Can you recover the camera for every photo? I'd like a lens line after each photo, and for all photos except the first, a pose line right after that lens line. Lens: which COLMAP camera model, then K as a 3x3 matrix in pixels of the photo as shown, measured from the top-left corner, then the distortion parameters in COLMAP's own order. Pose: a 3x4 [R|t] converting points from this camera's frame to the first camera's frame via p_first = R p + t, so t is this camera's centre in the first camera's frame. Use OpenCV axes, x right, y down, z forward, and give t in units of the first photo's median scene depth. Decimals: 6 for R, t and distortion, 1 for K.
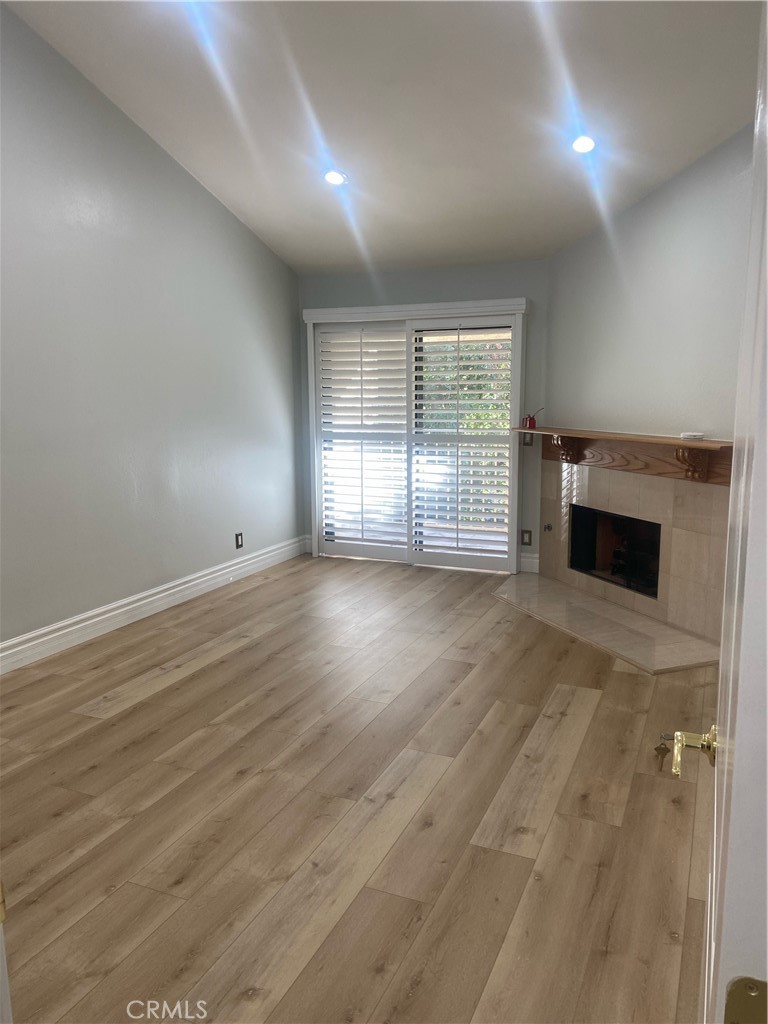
lens RADIAL K [[775.3, 0, 395.0], [0, 775.3, 509.4], [0, 0, 1]] dist [0.129988, -0.159141]
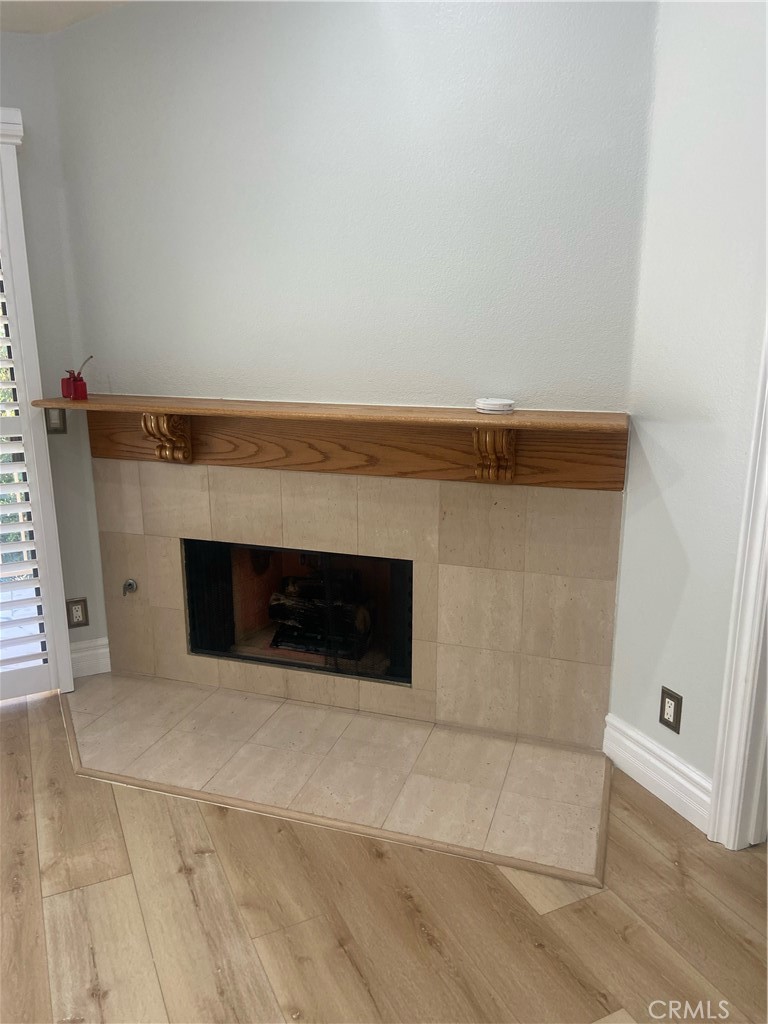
lens RADIAL K [[775.3, 0, 395.0], [0, 775.3, 509.4], [0, 0, 1]] dist [0.129988, -0.159141]
pose [[0.658899, -0.175872, 0.731383, -0.069784], [0.117221, 0.984413, 0.131113, -0.085403], [-0.743042, -0.000657, 0.669244, 0.576843]]
